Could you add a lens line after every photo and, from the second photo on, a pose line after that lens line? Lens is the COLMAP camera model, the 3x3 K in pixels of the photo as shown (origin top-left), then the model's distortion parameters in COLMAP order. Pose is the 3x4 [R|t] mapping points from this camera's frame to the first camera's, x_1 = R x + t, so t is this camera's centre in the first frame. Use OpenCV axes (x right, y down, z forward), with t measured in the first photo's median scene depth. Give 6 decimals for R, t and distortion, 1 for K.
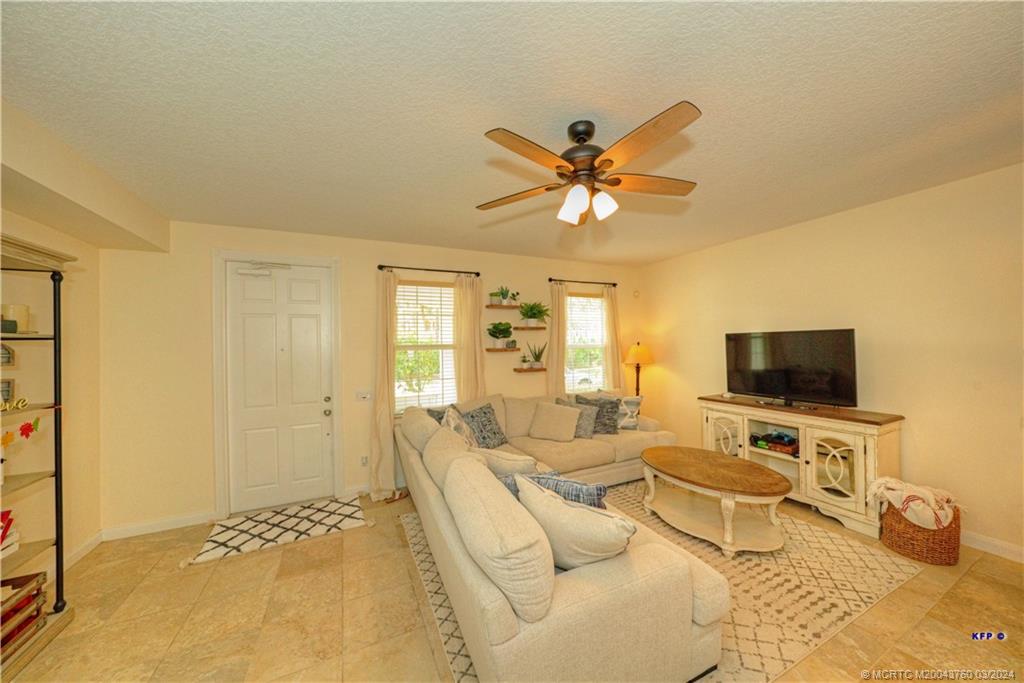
lens RADIAL K [[349.4, 0, 514.2], [0, 349.4, 344.1], [0, 0, 1]] dist [-0.016966, 0.000757]
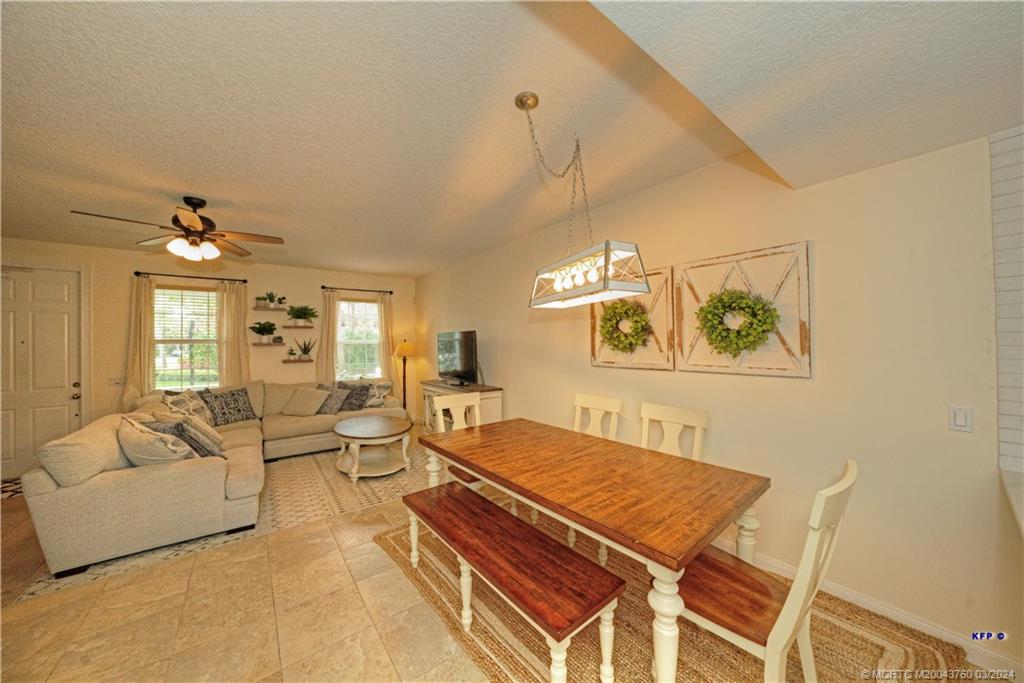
lens RADIAL K [[349.4, 0, 508.5], [0, 349.4, 338.6], [0, 0, 1]] dist [-0.016966, 0.000757]
pose [[0.978929, 0.009141, 0.203996, 0.533954], [-0.006859, 0.999906, -0.011891, 0.004648], [-0.204086, 0.010241, 0.978899, -0.342621]]
